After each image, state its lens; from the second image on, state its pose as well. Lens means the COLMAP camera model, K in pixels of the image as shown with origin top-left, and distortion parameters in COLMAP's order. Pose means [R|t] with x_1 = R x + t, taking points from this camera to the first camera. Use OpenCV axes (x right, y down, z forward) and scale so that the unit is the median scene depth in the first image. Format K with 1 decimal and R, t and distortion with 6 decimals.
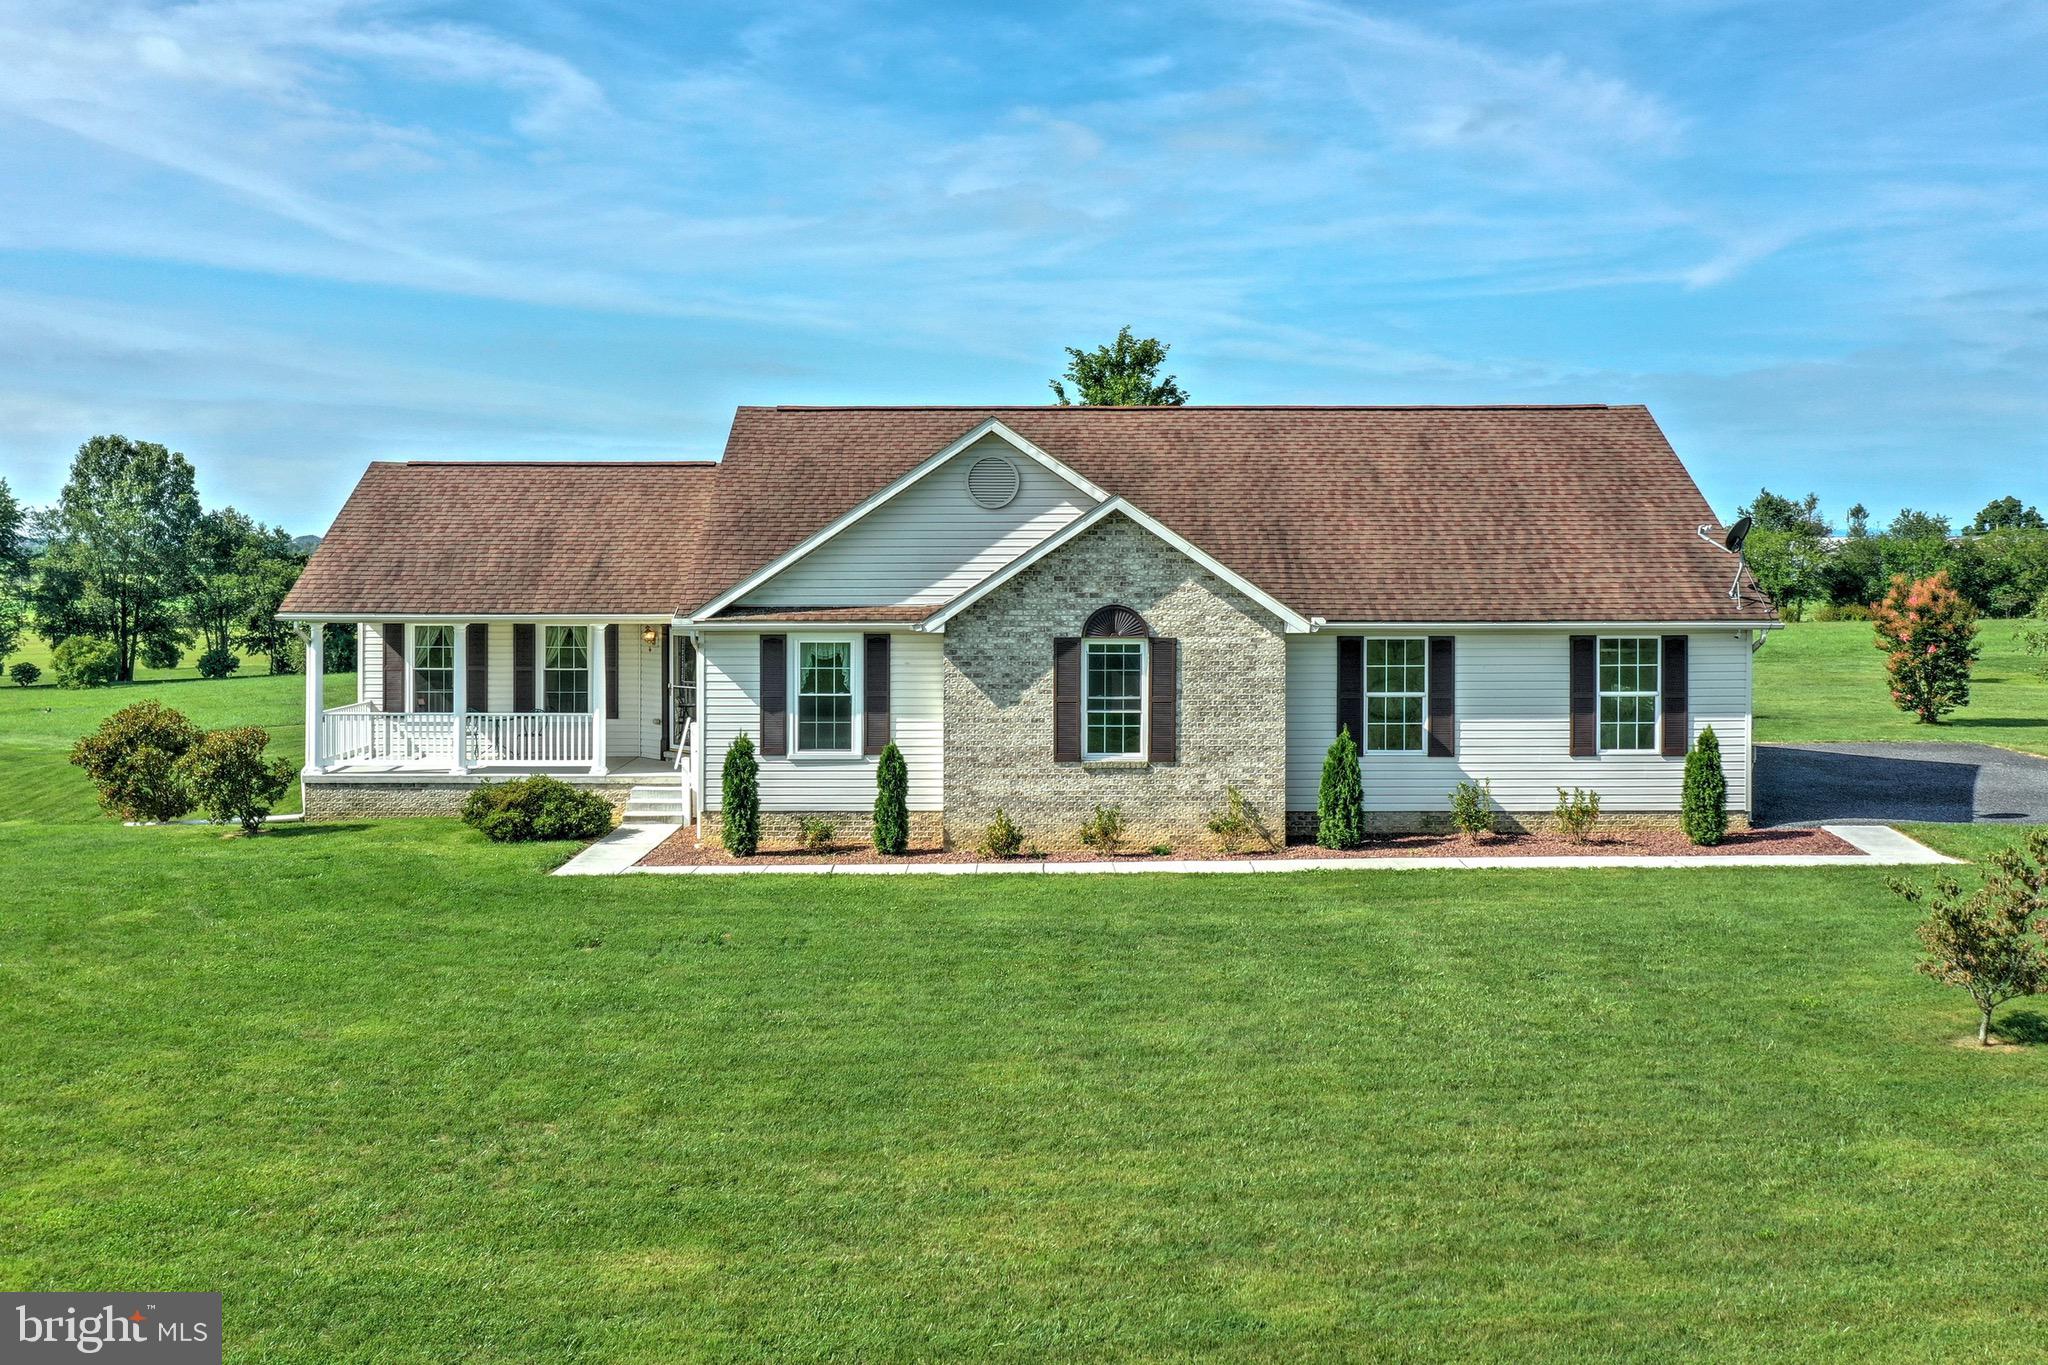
lens RADIAL K [[1839.5, 0, 1038.7], [0, 1839.5, 637.4], [0, 0, 1]] dist [-0.003803, -0.015254]
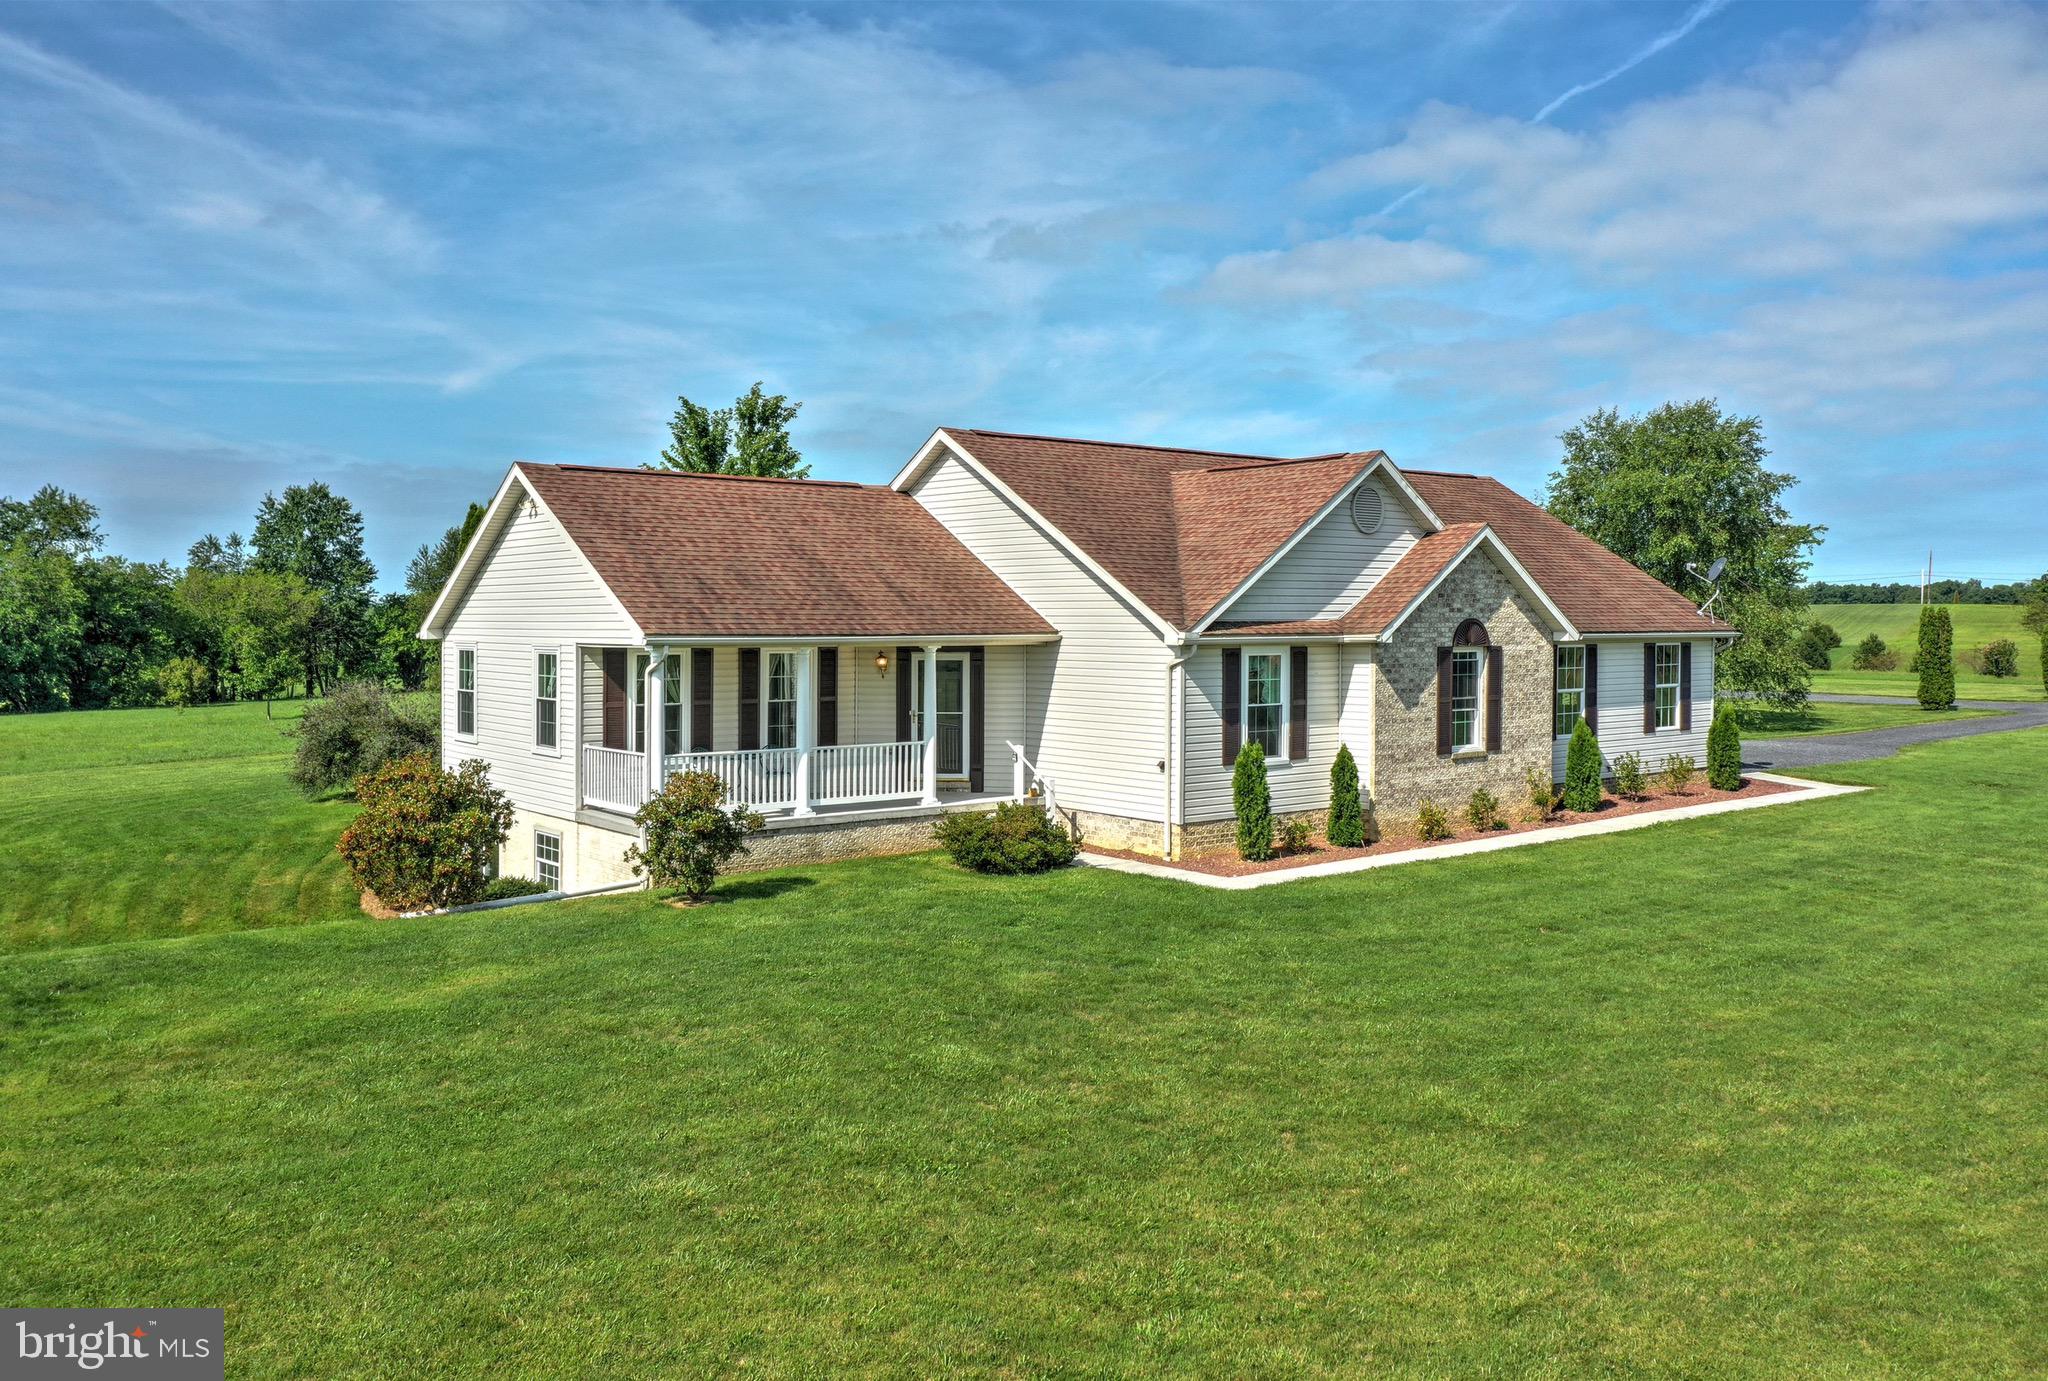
lens RADIAL K [[1609.2, 0, 1010.8], [0, 1609.2, 735.9], [0, 0, 1]] dist [0.036578, -0.002251]
pose [[0.785121, -0.043720, 0.617797, -0.813949], [0.030335, 0.999023, 0.032147, 0.014908], [-0.618599, -0.006499, 0.785680, 0.362960]]
